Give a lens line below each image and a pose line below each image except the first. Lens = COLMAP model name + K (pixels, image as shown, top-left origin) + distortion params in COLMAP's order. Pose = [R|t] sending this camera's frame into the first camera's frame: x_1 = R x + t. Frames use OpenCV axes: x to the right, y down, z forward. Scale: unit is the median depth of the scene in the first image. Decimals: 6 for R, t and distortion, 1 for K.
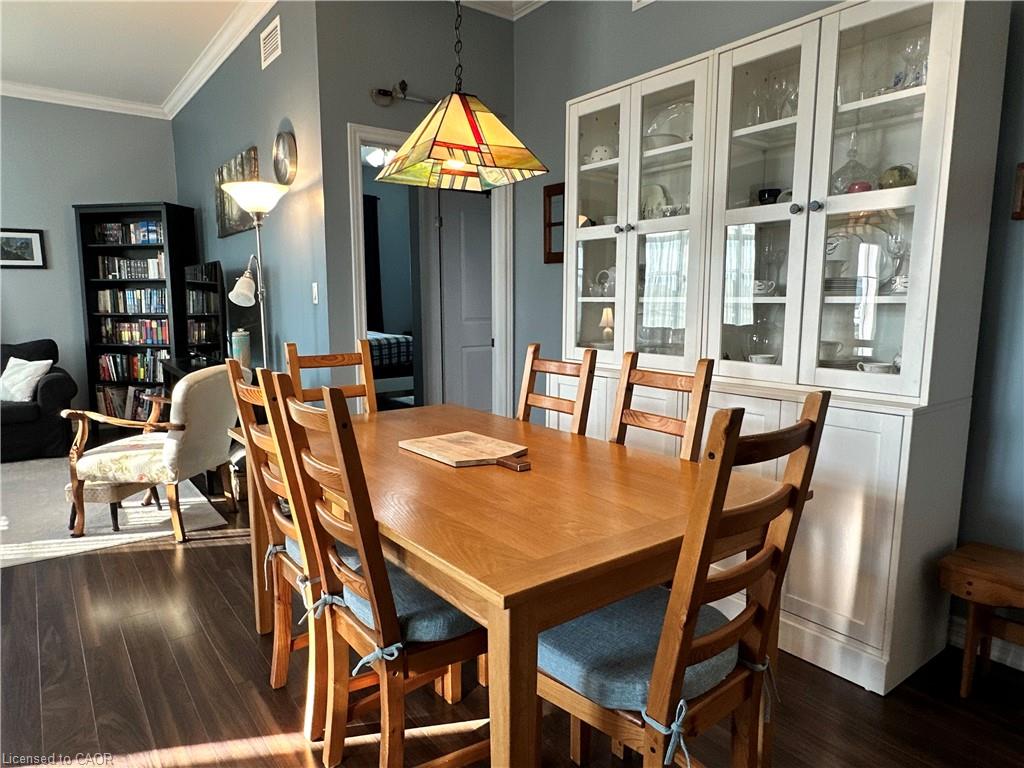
lens RADIAL K [[649.7, 0, 509.2], [0, 649.7, 392.1], [0, 0, 1]] dist [-0.002787, 0.002635]
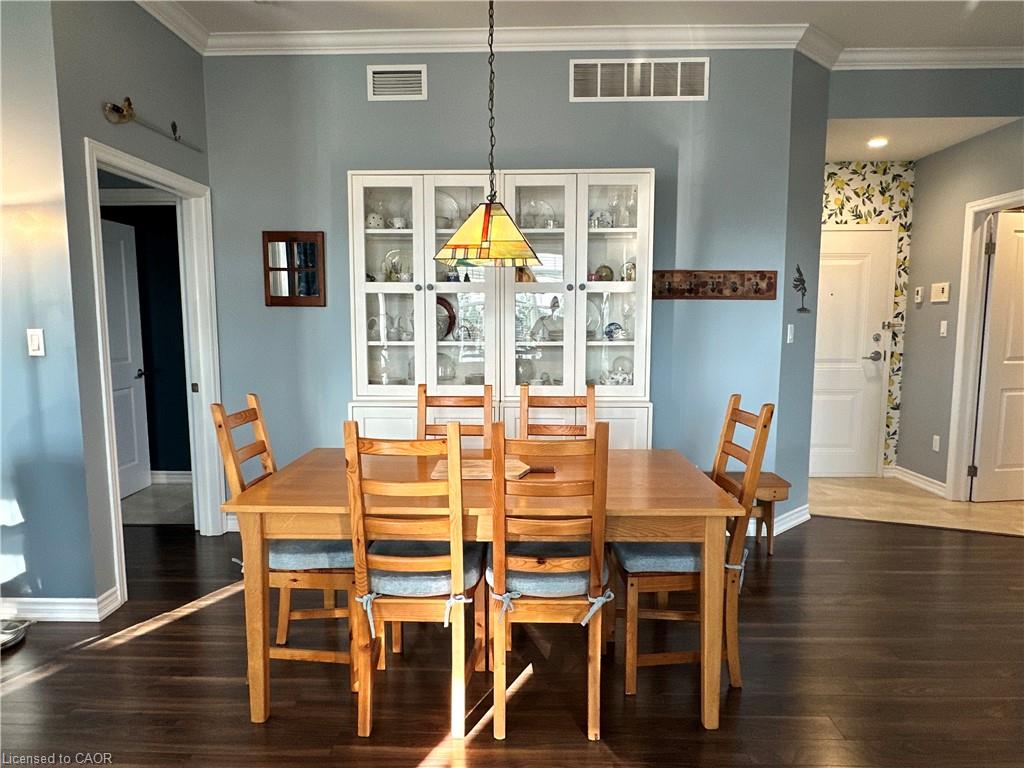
lens RADIAL K [[649.7, 0, 509.2], [0, 649.7, 392.1], [0, 0, 1]] dist [-0.002787, 0.002635]
pose [[0.625724, -0.082859, 0.775632, -0.691819], [0.111869, 0.993596, 0.015896, -0.052307], [-0.771981, 0.076823, 0.630986, 0.100972]]
